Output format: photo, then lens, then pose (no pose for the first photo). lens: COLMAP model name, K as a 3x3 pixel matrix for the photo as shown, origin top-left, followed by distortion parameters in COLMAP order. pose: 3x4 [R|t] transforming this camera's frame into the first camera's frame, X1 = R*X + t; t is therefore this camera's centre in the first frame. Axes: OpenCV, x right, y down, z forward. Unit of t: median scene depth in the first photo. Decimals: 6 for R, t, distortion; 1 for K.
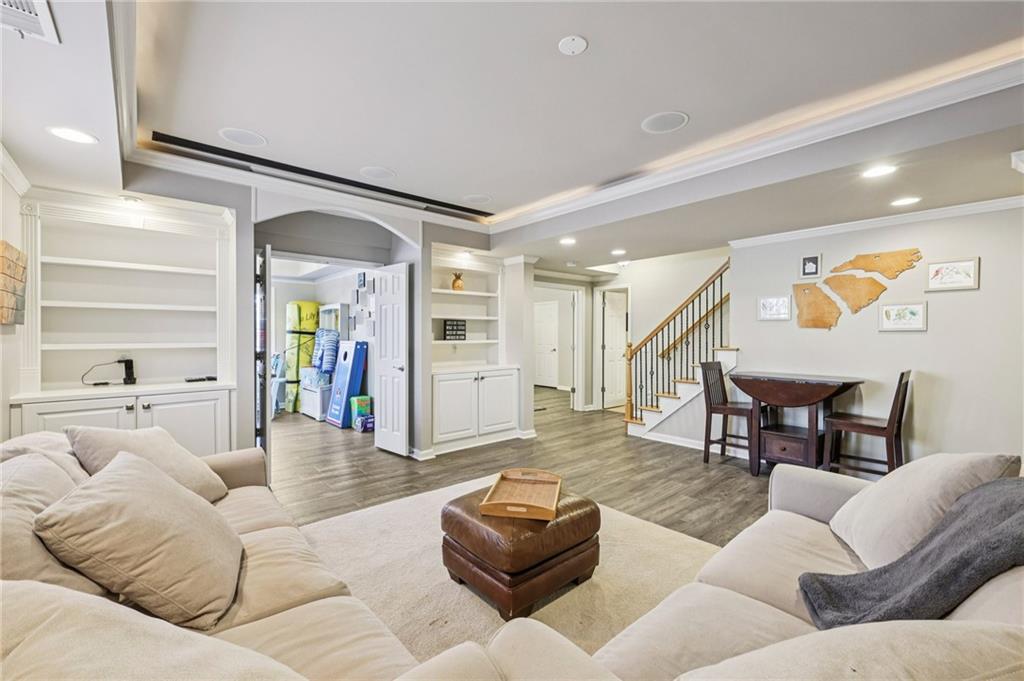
lens RADIAL K [[414.5, 0, 510.3], [0, 414.5, 337.4], [0, 0, 1]] dist [0.000121, 0.000061]
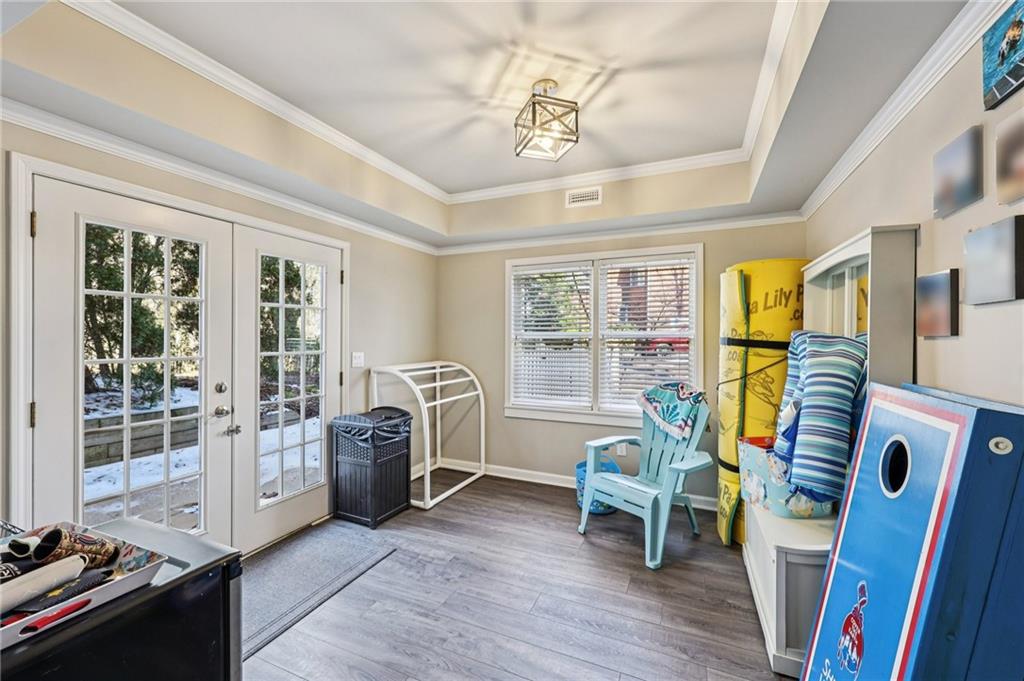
lens RADIAL K [[414.5, 0, 510.7], [0, 414.5, 339.5], [0, 0, 1]] dist [0.000121, 0.000061]
pose [[0.419834, 0.003909, -0.907592, -0.253083], [-0.006119, 0.999980, 0.001476, -0.014200], [0.907580, 0.004933, 0.419850, 0.642915]]
